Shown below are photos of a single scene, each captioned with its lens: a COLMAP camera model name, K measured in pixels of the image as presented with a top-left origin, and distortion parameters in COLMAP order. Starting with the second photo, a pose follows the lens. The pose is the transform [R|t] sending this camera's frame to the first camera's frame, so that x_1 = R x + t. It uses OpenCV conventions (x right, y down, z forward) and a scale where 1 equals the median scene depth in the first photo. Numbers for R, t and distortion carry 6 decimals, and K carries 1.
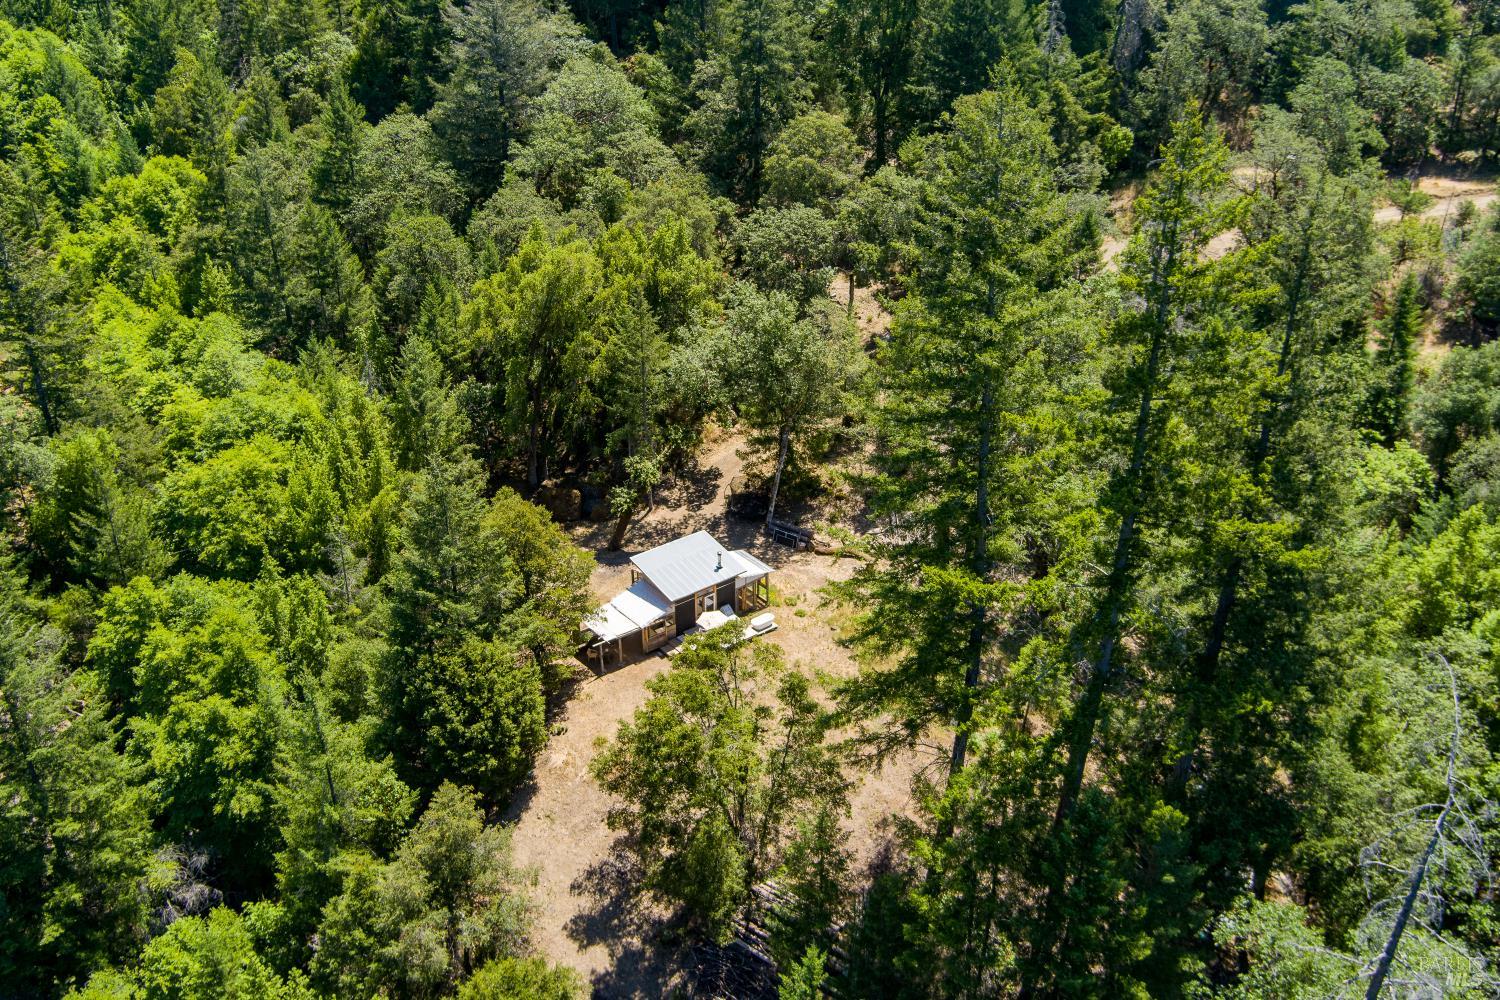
lens RADIAL K [[1213.0, 0, 748.9], [0, 1213.0, 495.7], [0, 0, 1]] dist [-0.081603, 0.024705]
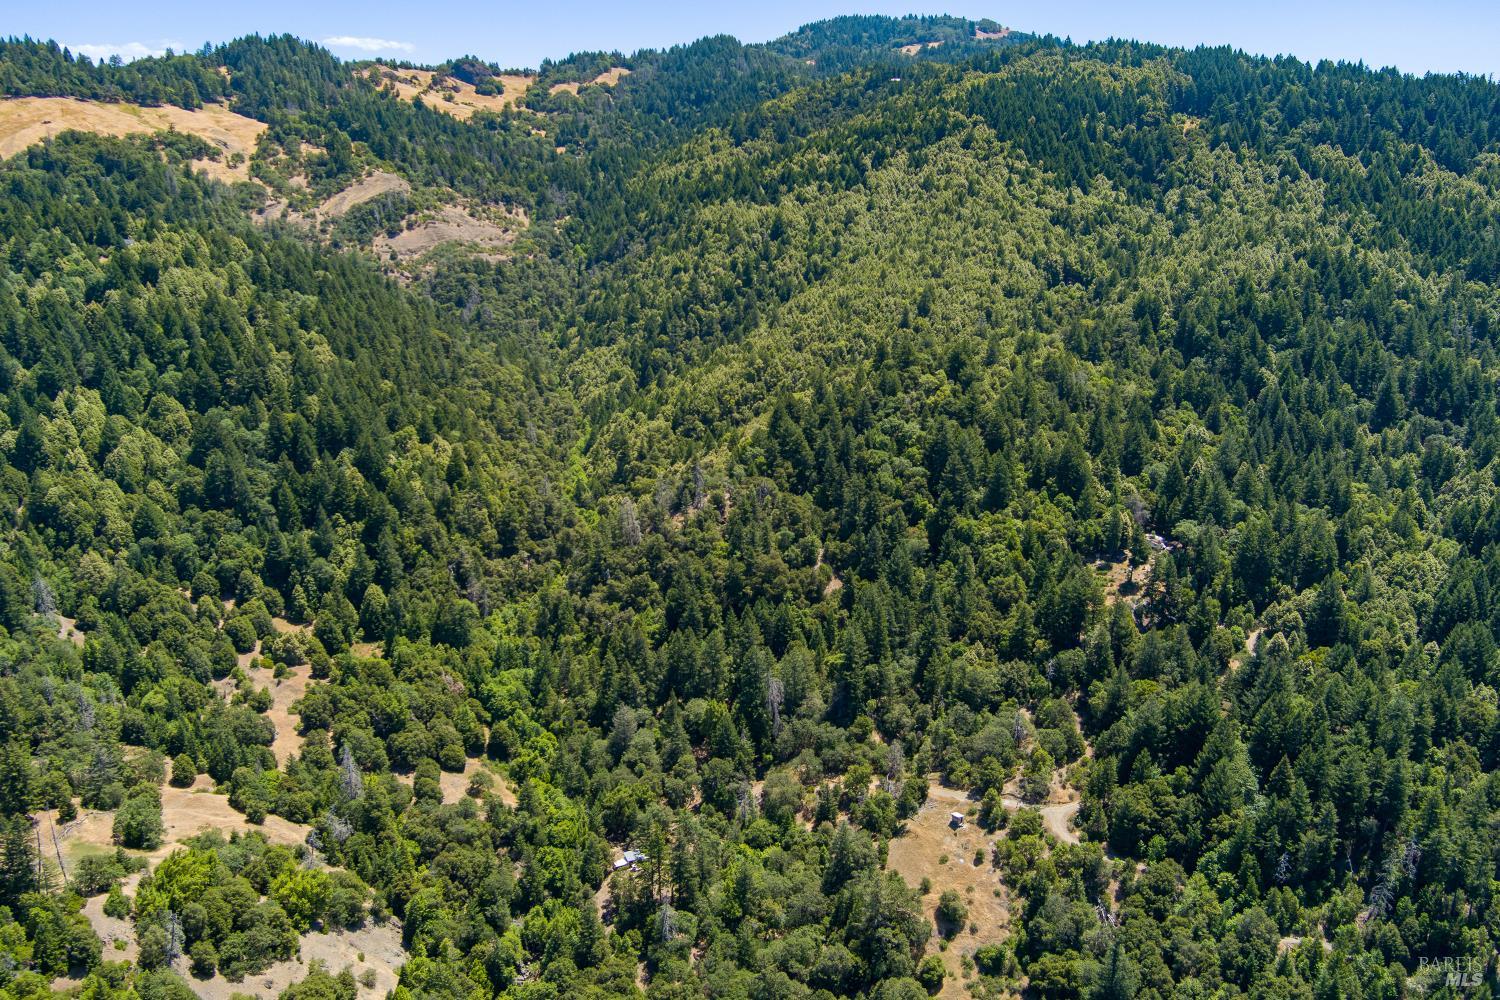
lens RADIAL K [[1213.0, 0, 748.9], [0, 1213.0, 495.7], [0, 0, 1]] dist [-0.081603, 0.024705]
pose [[0.976764, 0.061188, -0.205397, 1.597736], [-0.096976, 0.980837, -0.168979, -0.724060], [0.191122, 0.184971, 0.963980, -4.869741]]
